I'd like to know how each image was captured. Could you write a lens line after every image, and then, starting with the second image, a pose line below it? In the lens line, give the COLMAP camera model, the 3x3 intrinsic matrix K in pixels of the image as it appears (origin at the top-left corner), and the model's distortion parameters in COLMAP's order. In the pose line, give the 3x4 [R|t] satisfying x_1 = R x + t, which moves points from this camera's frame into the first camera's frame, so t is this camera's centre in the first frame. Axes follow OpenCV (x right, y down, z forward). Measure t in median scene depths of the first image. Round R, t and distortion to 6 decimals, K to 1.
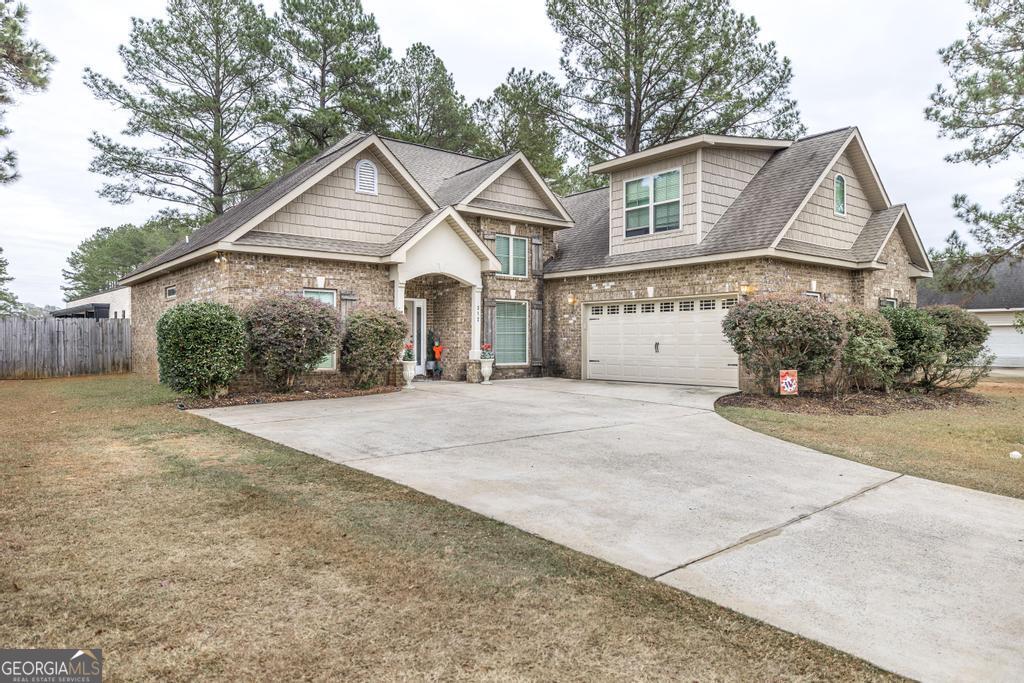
lens RADIAL K [[673.2, 0, 515.4], [0, 673.2, 340.7], [0, 0, 1]] dist [-0.001550, 0.001467]
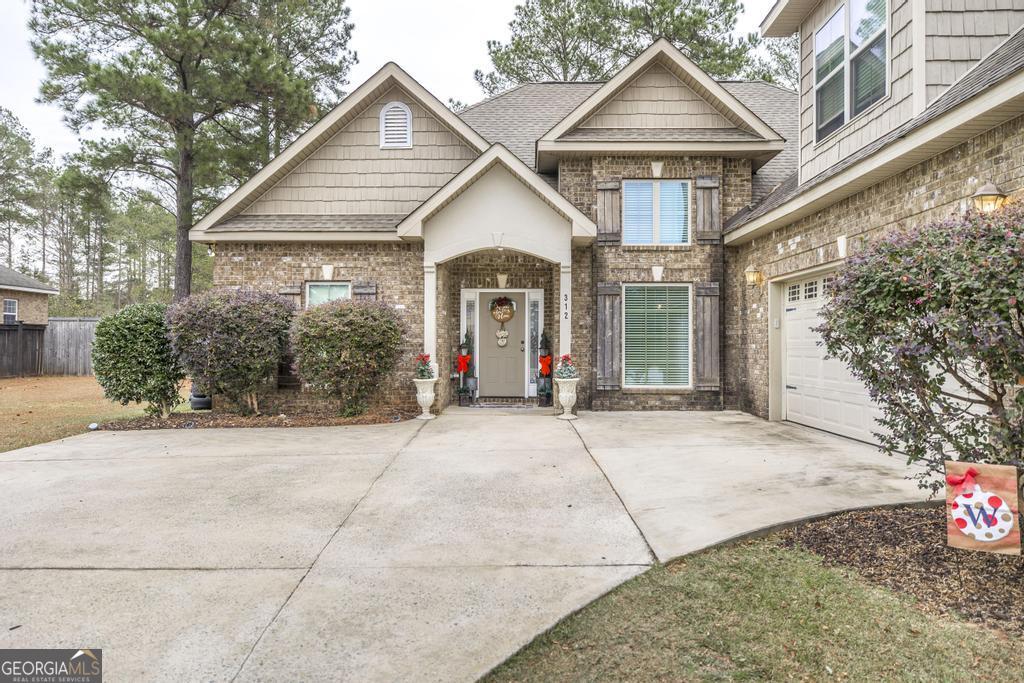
lens RADIAL K [[673.2, 0, 511.0], [0, 673.2, 339.8], [0, 0, 1]] dist [-0.001550, 0.001467]
pose [[0.762822, -0.004540, -0.646593, 0.298374], [-0.000565, 0.999970, -0.007688, -0.003765], [0.646609, 0.006230, 0.762797, 0.450415]]
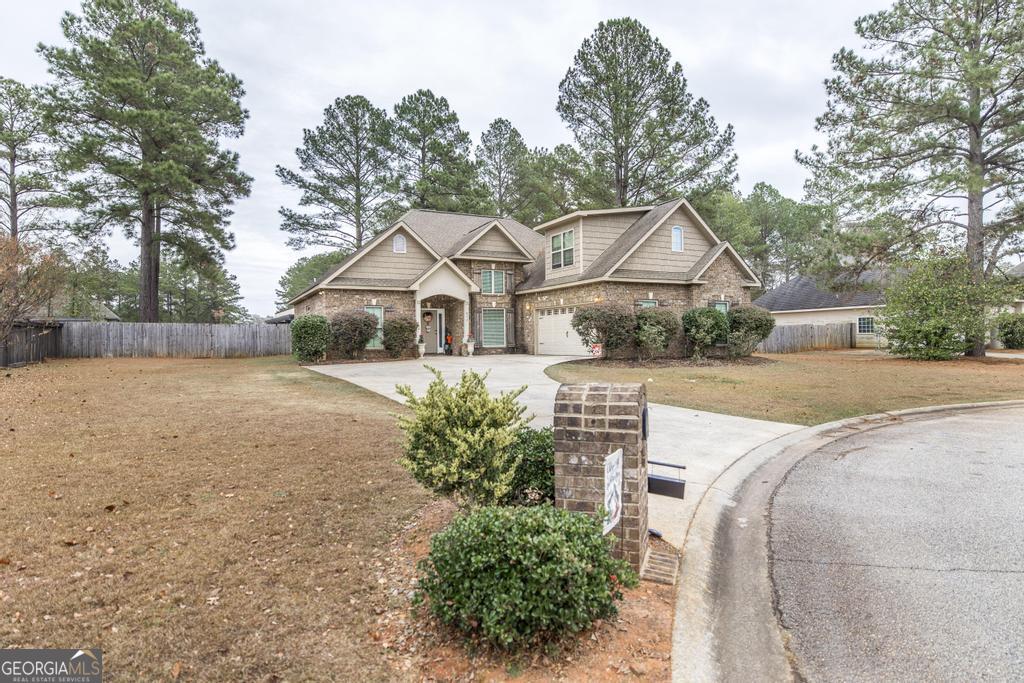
lens RADIAL K [[578.9, 0, 509.8], [0, 578.9, 337.0], [0, 0, 1]] dist [0.002587, -0.000021]
pose [[0.977157, -0.014755, -0.212006, 0.347092], [0.014187, 0.999891, -0.004201, 0.018704], [0.212044, 0.001098, 0.977259, -0.412398]]
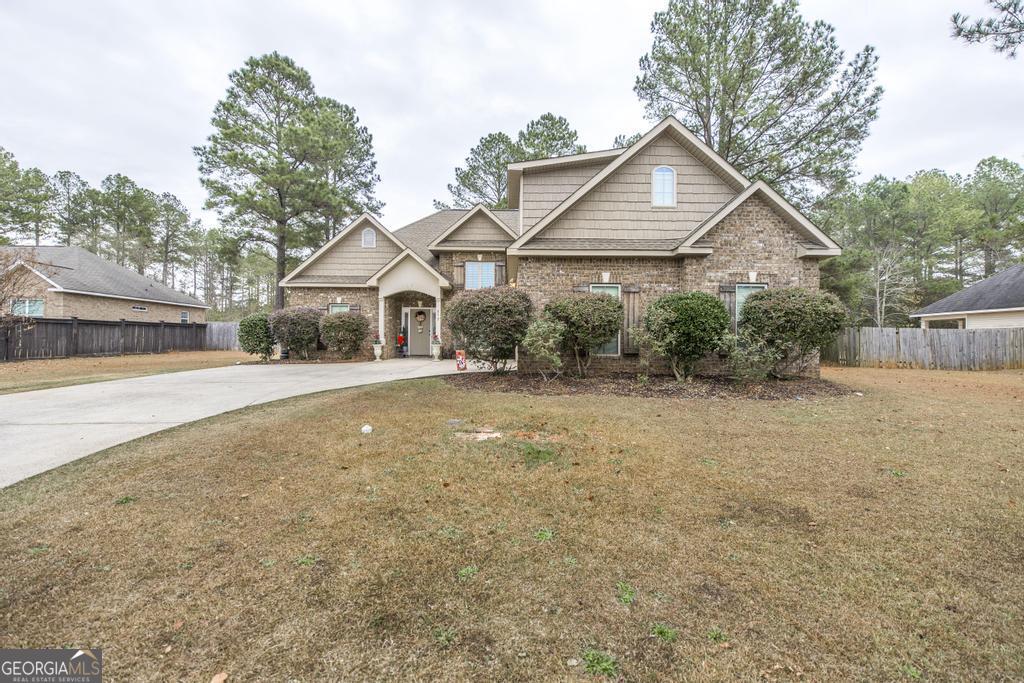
lens RADIAL K [[433.0, 0, 511.7], [0, 433.0, 339.0], [0, 0, 1]] dist [0.004225, -0.000658]
pose [[0.782016, -0.002052, -0.623254, 0.649438], [-0.003960, 0.999958, -0.008262, 0.020325], [0.623245, 0.008929, 0.781976, 0.312086]]
